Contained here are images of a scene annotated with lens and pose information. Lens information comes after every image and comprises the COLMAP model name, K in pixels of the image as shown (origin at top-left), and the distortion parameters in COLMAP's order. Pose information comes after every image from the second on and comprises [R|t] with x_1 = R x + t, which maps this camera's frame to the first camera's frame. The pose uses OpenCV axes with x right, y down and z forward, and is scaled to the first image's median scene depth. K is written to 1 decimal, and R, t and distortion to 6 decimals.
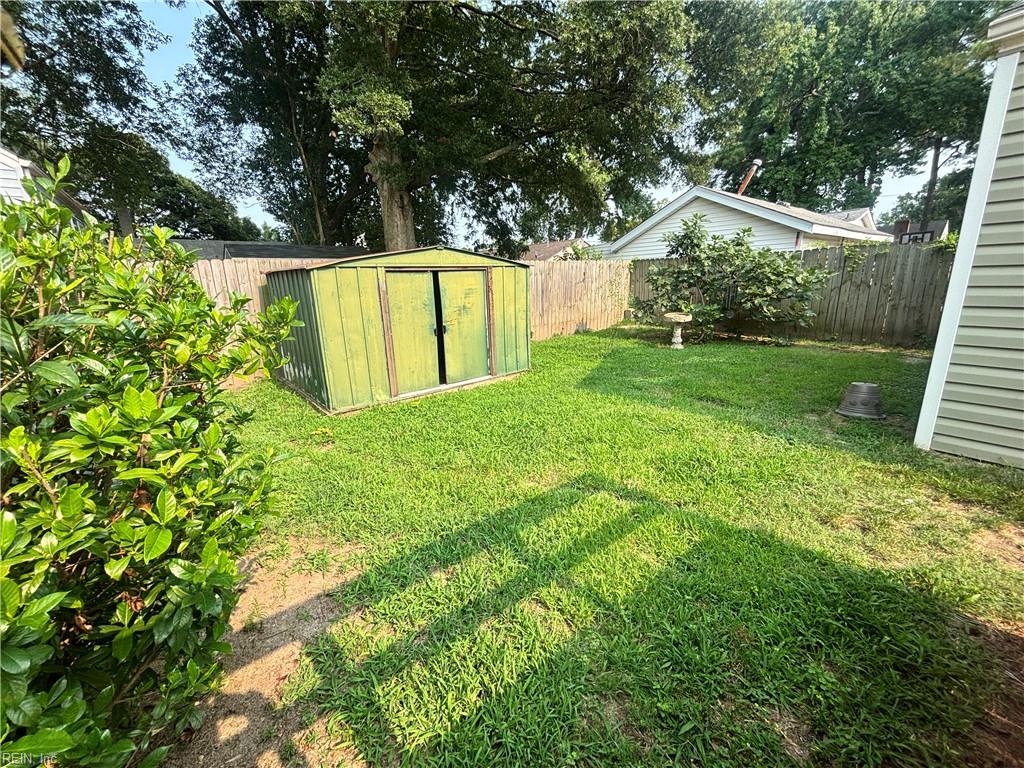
lens RADIAL K [[417.1, 0, 512.0], [0, 417.1, 384.0], [0, 0, 1]] dist [0.001633, -0.000015]
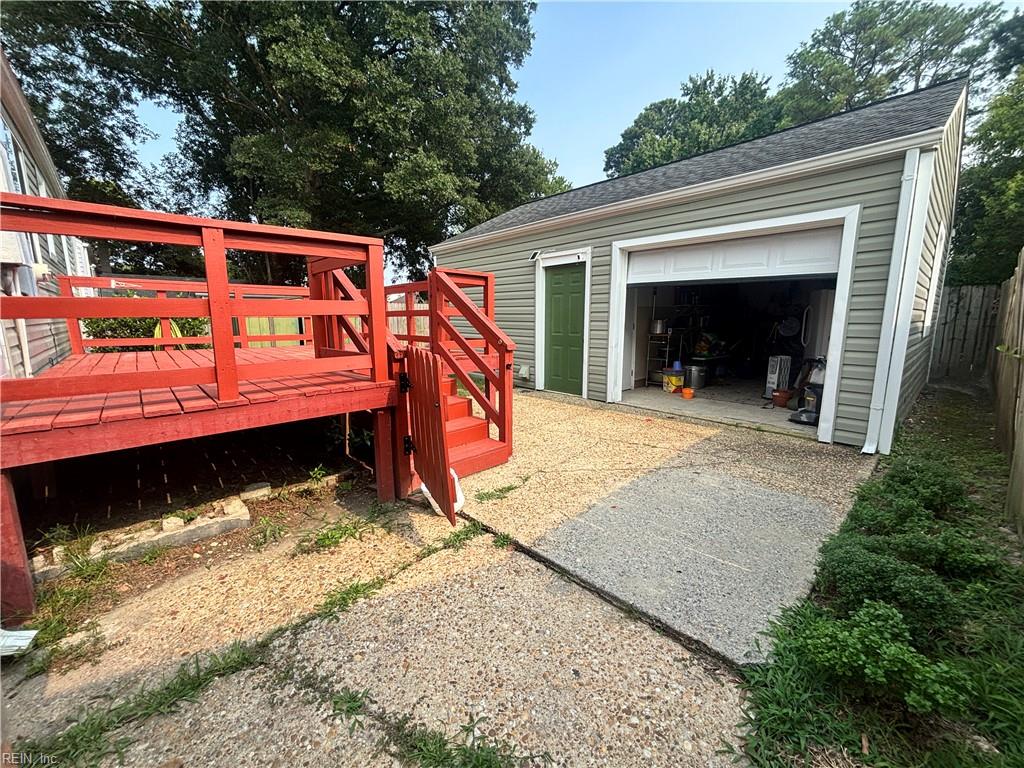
lens RADIAL K [[417.1, 0, 512.0], [0, 417.1, 384.0], [0, 0, 1]] dist [0.001633, -0.000015]
pose [[0.996944, 0.012773, 0.077074, 0.219677], [-0.006221, 0.996391, -0.084650, 0.087035], [-0.077877, 0.083912, 0.993425, -0.348294]]
